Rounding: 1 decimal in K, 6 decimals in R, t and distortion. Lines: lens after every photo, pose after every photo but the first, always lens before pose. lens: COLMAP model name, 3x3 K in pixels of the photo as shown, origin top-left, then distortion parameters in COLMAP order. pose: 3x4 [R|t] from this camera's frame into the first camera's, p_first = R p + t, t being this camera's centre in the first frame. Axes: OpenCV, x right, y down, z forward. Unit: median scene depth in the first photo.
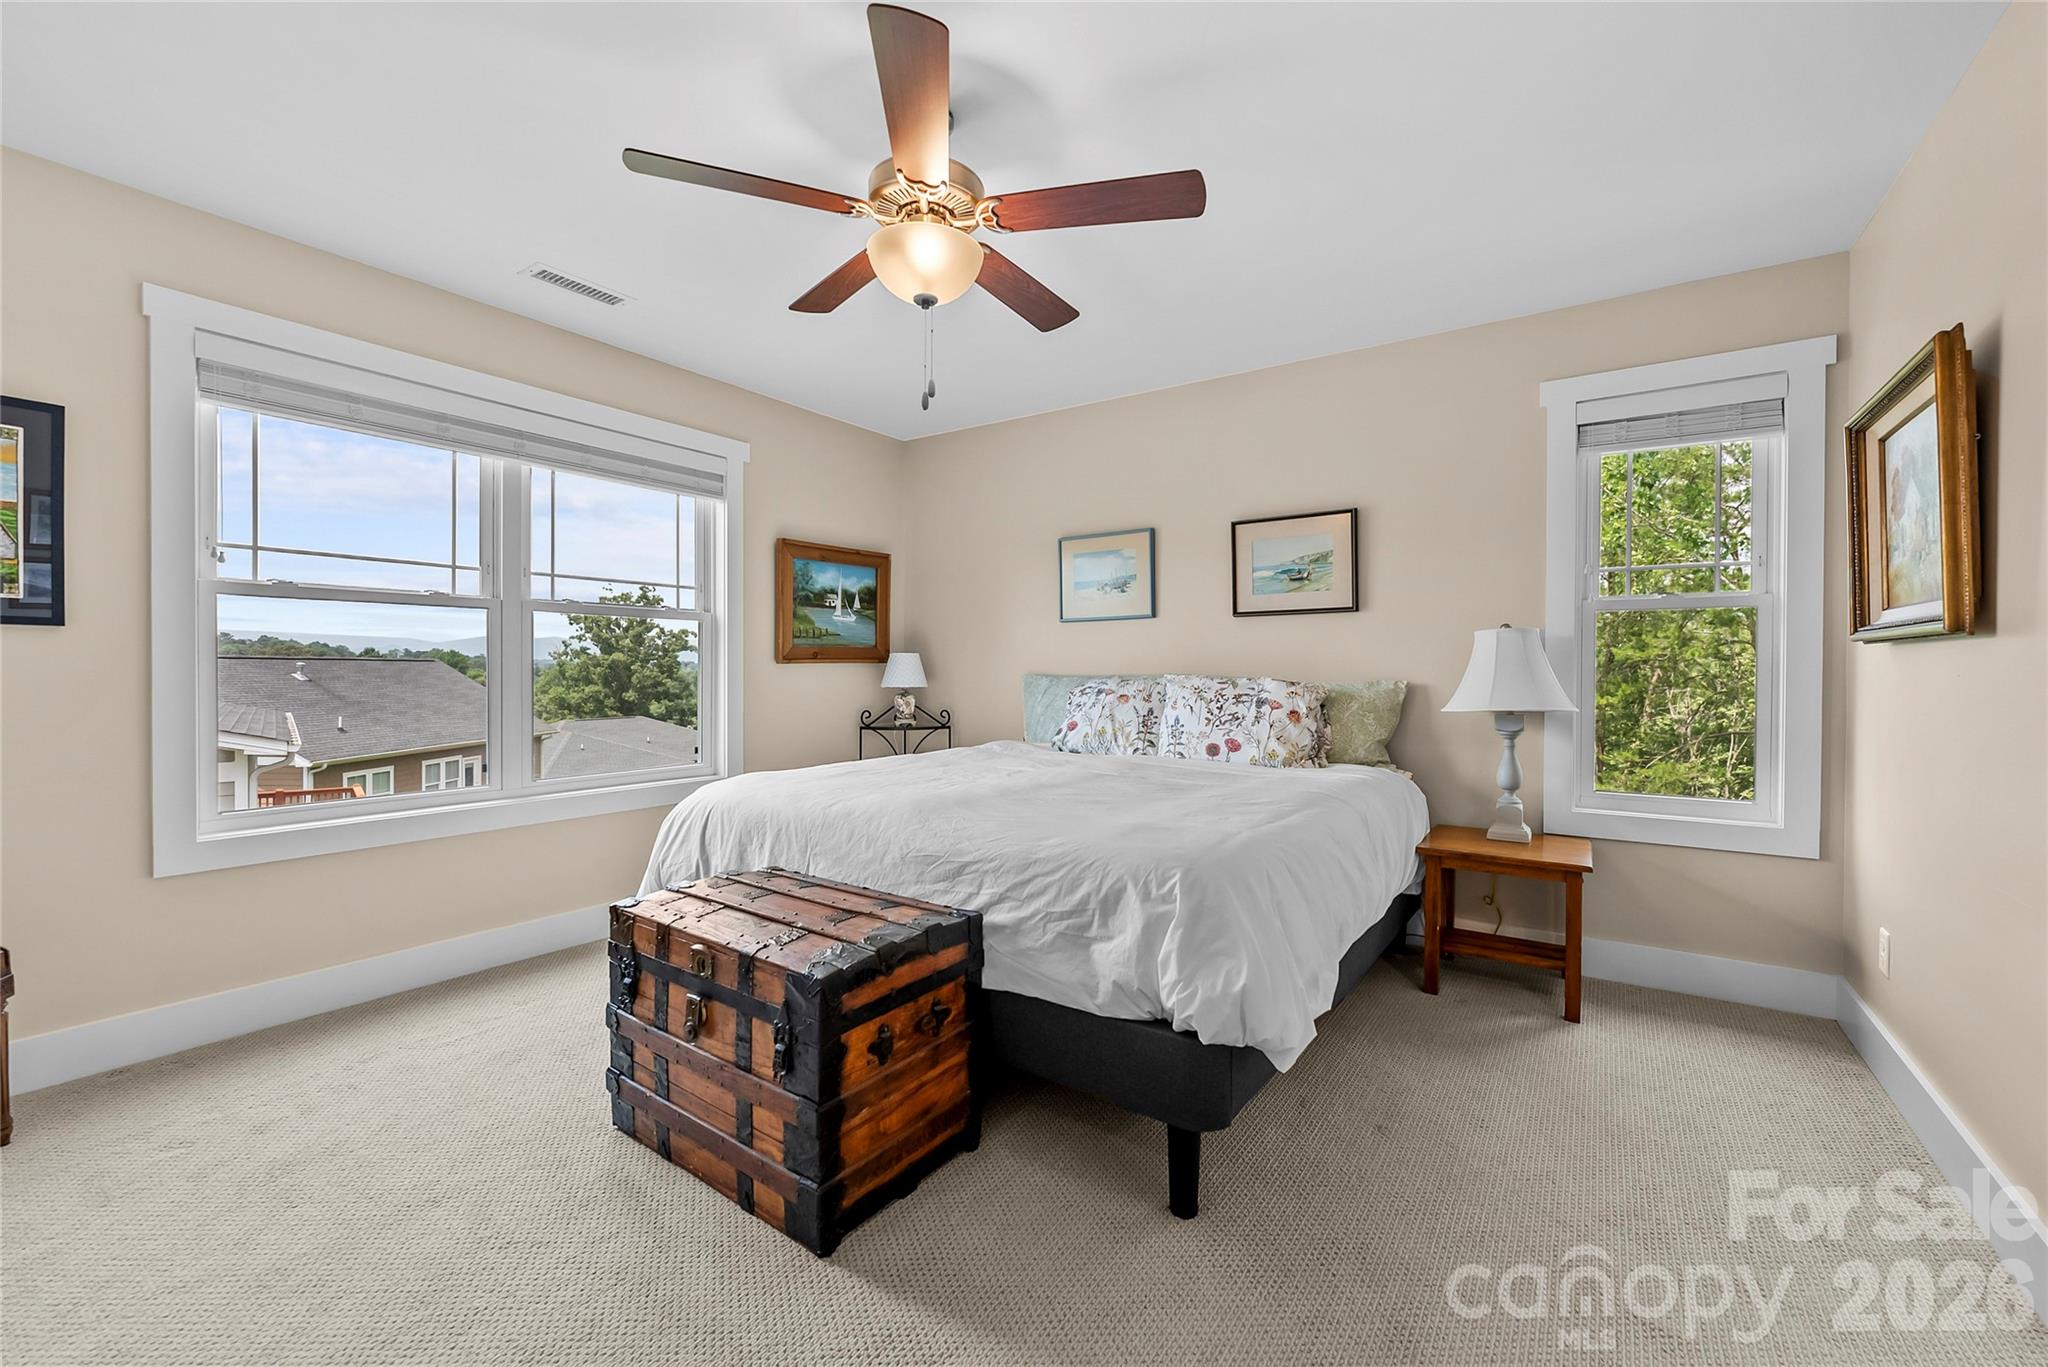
lens RADIAL K [[848.1, 0, 1043.9], [0, 848.1, 673.6], [0, 0, 1]] dist [-0.002769, -0.000179]
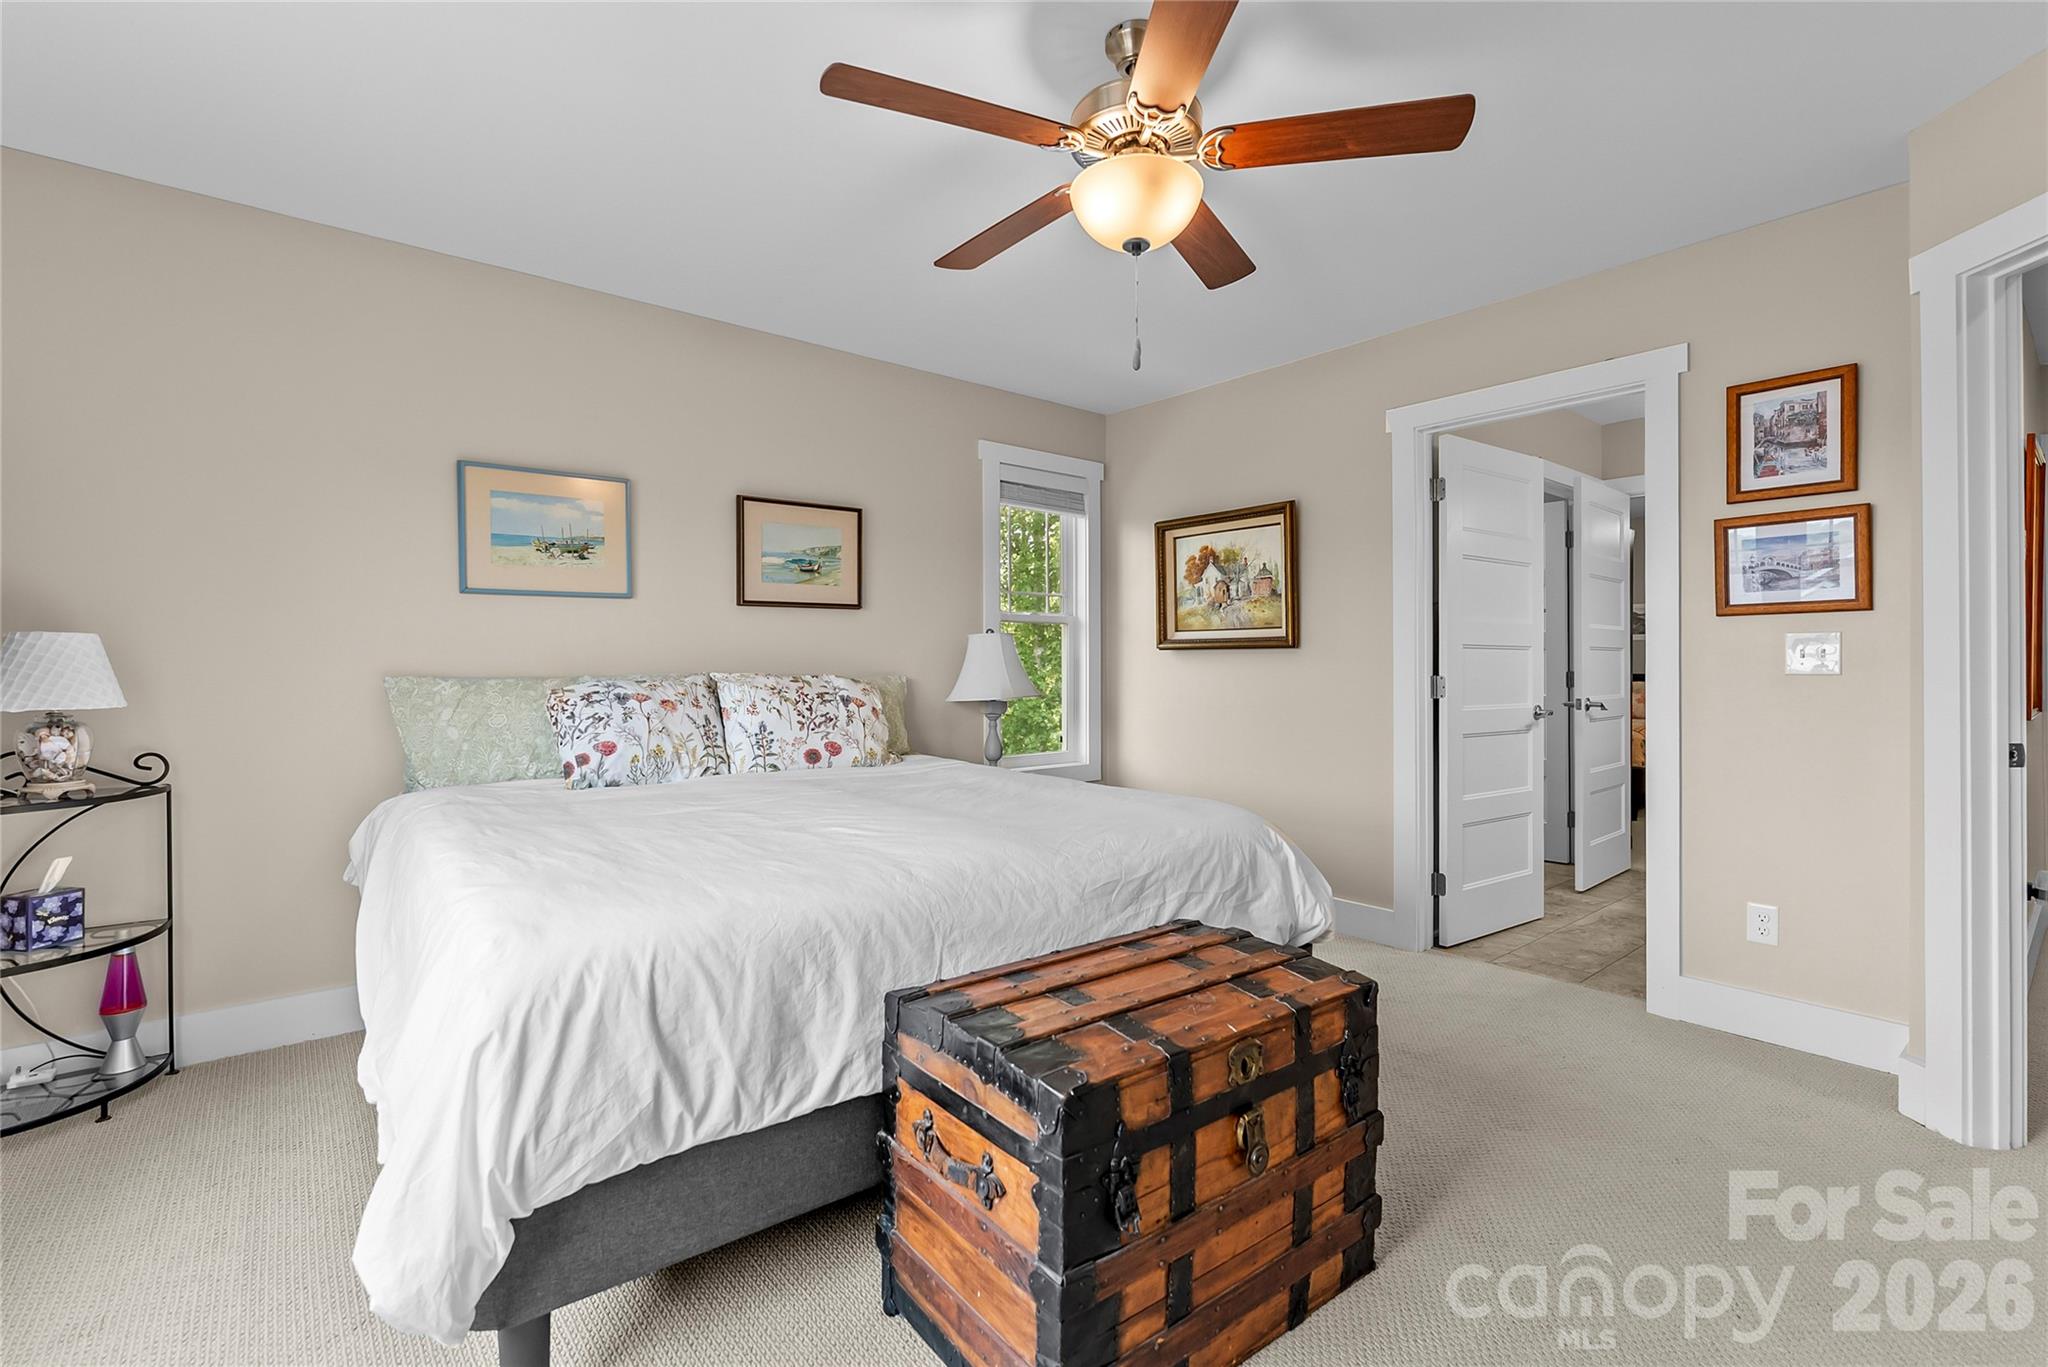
lens RADIAL K [[914.8, 0, 1026.9], [0, 914.8, 657.0], [0, 0, 1]] dist [0.024408, 0.000147]
pose [[0.271949, 0.004519, 0.962301, -0.675622], [0.005709, 0.999964, -0.006309, -0.007418], [-0.962295, 0.007209, 0.271914, 0.523991]]
